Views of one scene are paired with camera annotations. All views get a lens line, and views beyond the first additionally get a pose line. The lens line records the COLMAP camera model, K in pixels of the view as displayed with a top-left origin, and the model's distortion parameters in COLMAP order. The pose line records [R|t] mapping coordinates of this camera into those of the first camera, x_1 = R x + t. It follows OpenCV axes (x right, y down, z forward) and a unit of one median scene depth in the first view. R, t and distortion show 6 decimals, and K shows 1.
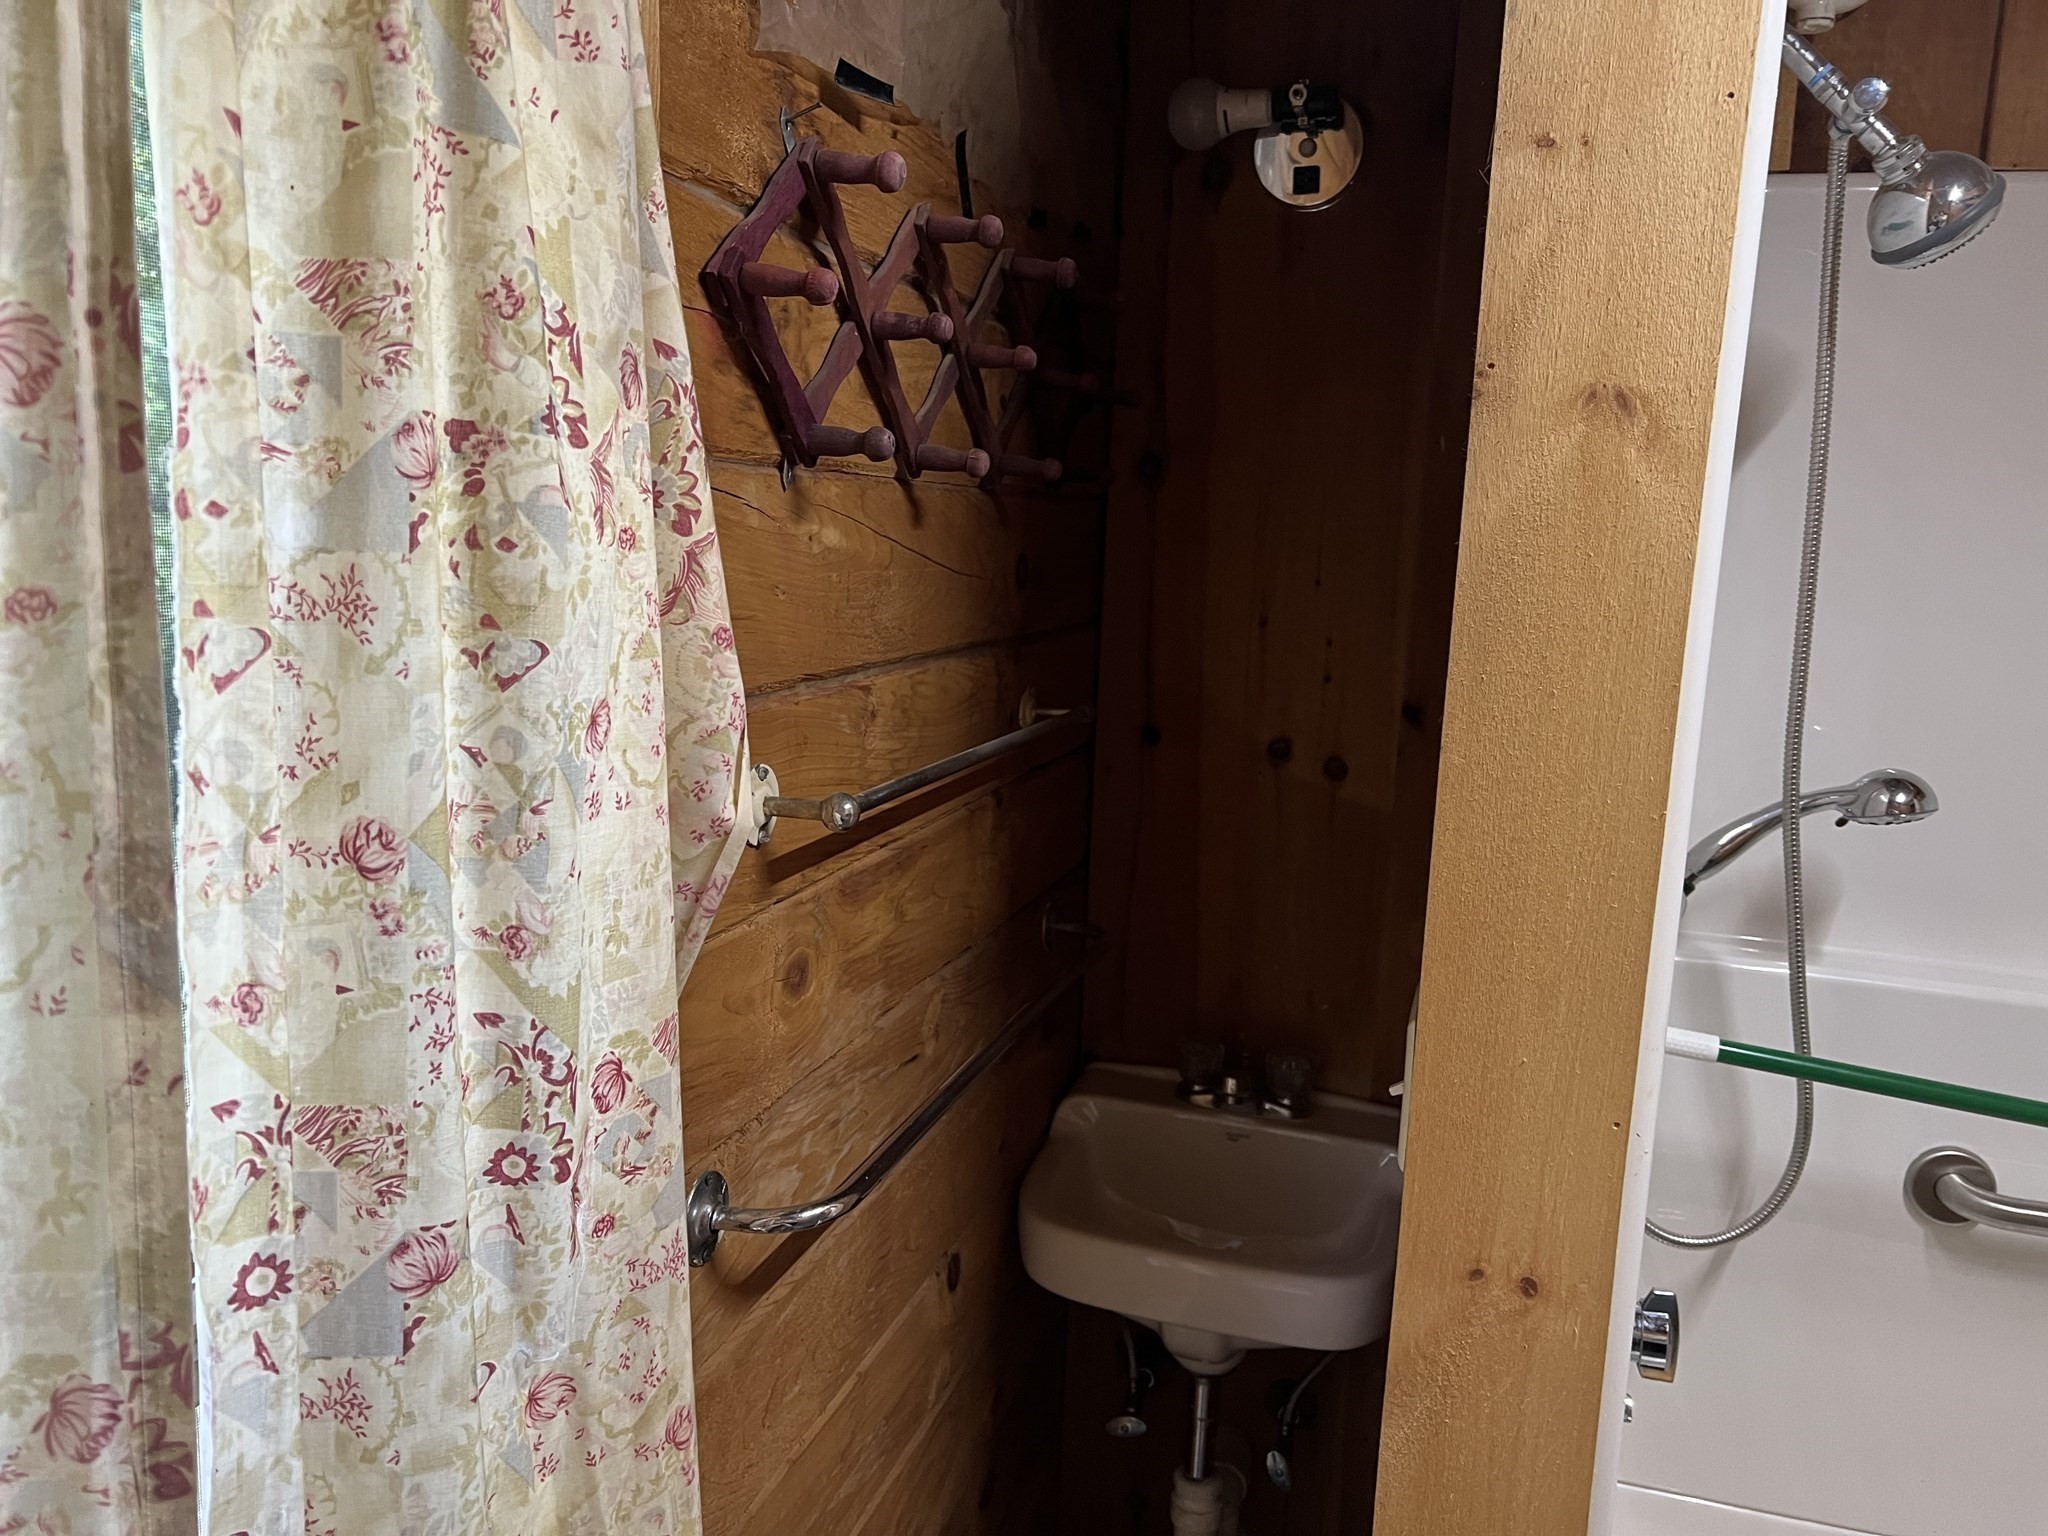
lens RADIAL K [[1578.3, 0, 1024.0], [0, 1578.3, 768.0], [0, 0, 1]] dist [0.049127, -0.104860]
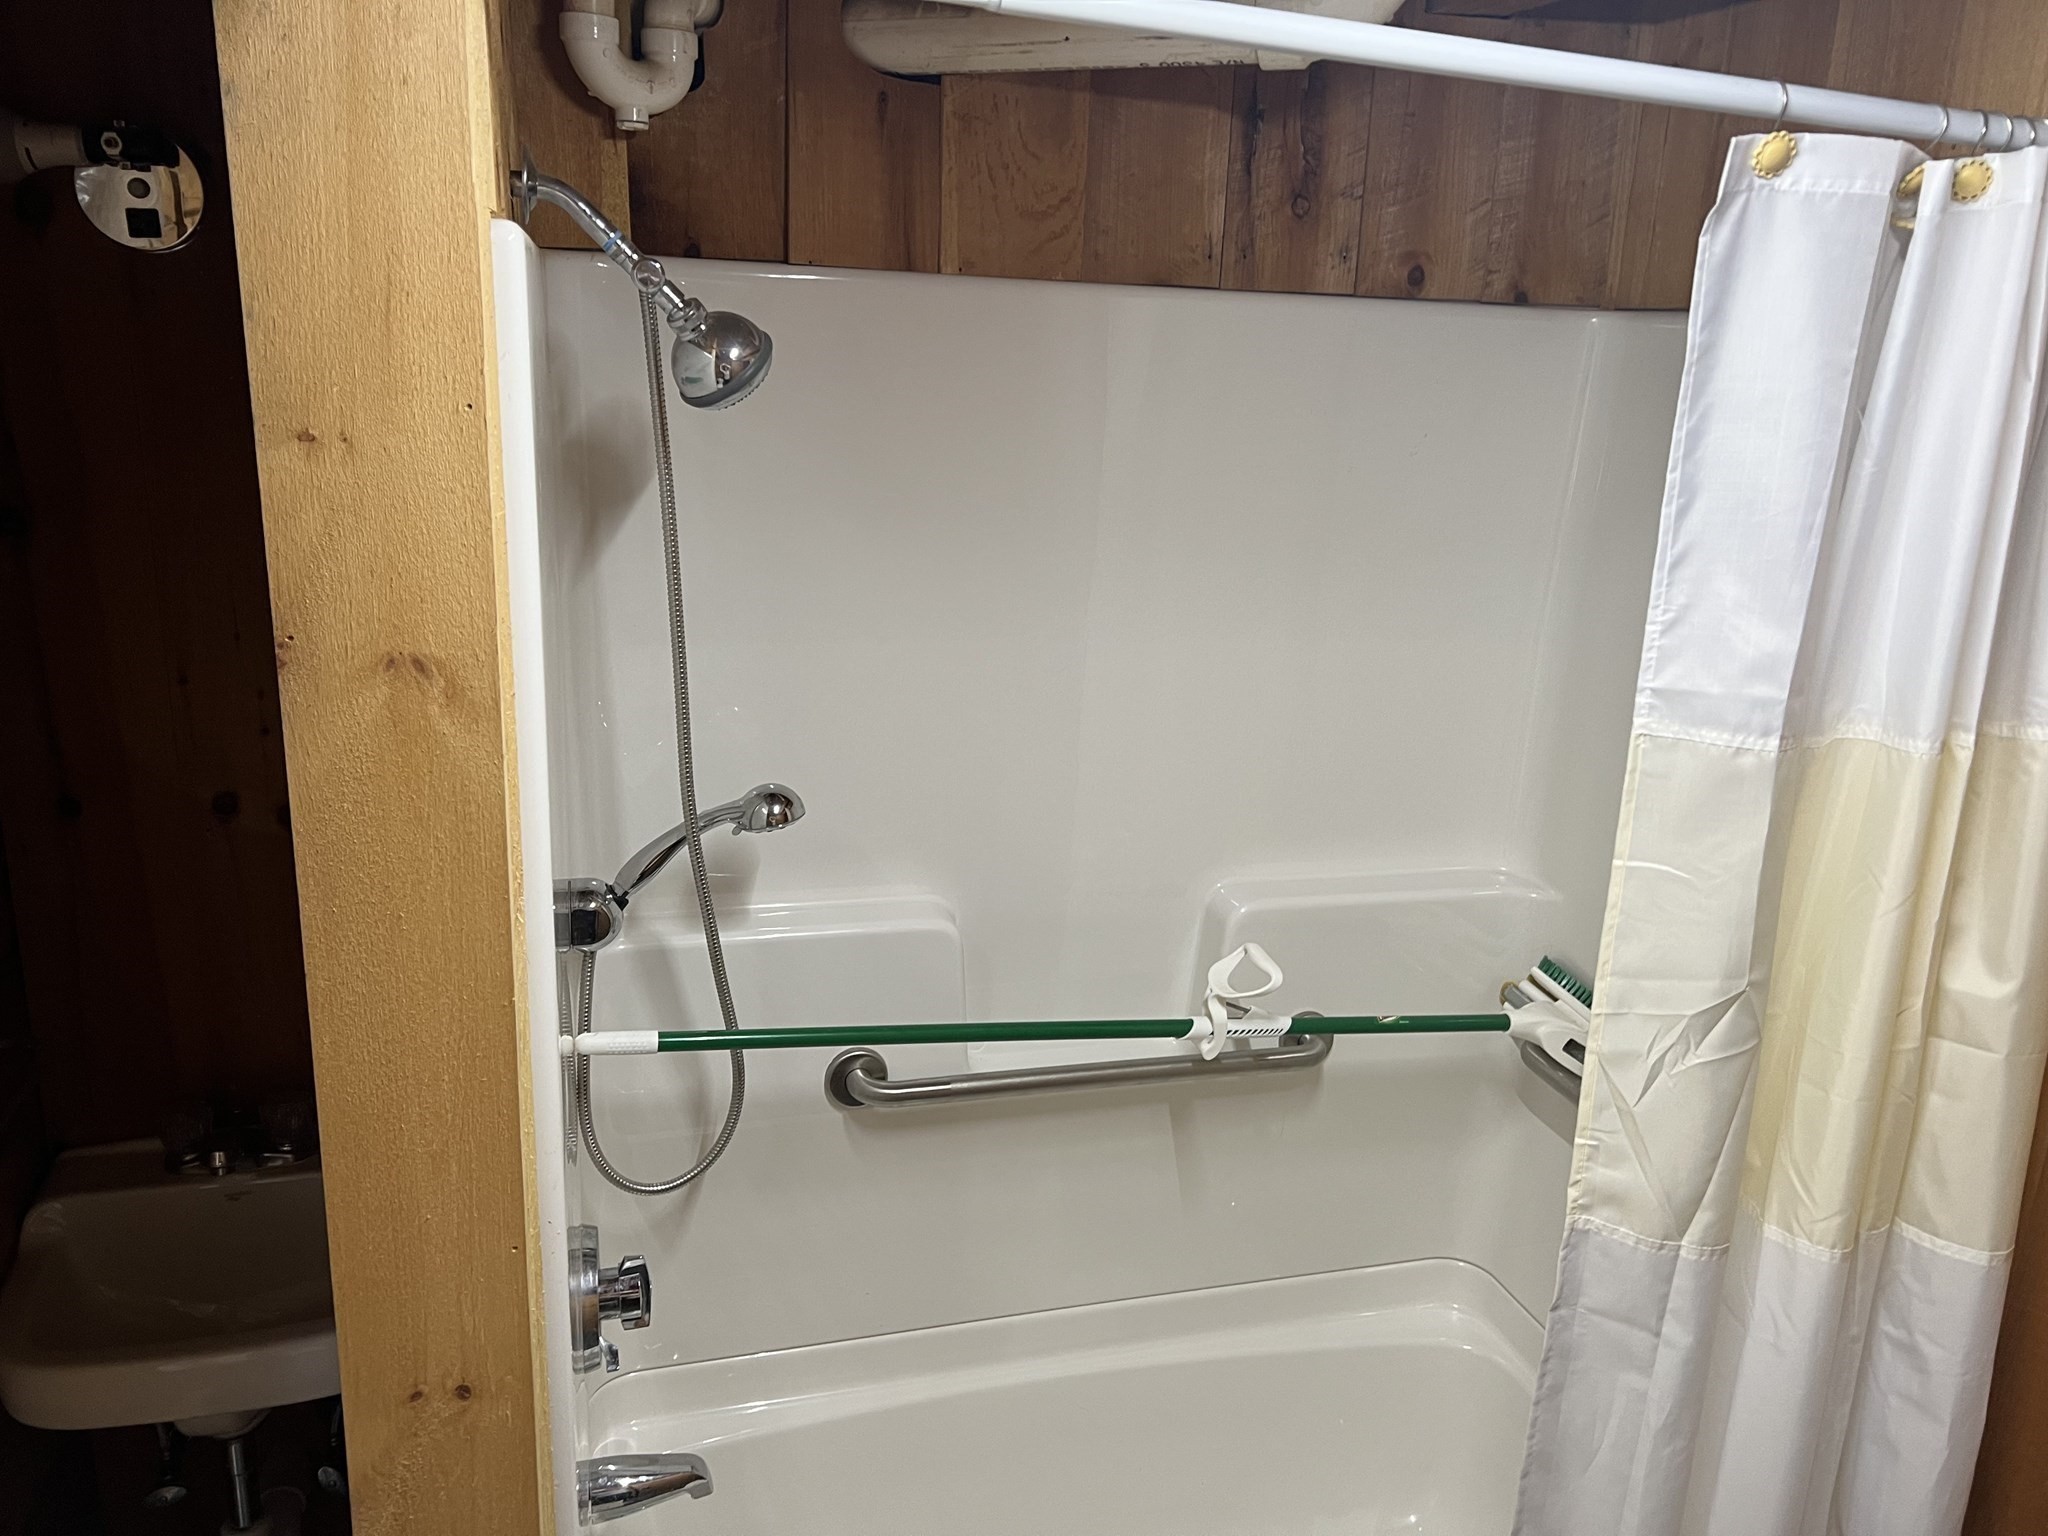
lens RADIAL K [[1531.5, 0, 1024.0], [0, 1531.5, 768.0], [0, 0, 1]] dist [0.053662, -0.047216]
pose [[0.830293, -0.156405, 0.534930, 0.098439], [0.090437, 0.984904, 0.147599, -0.204858], [-0.549940, -0.074173, 0.831904, -0.112264]]
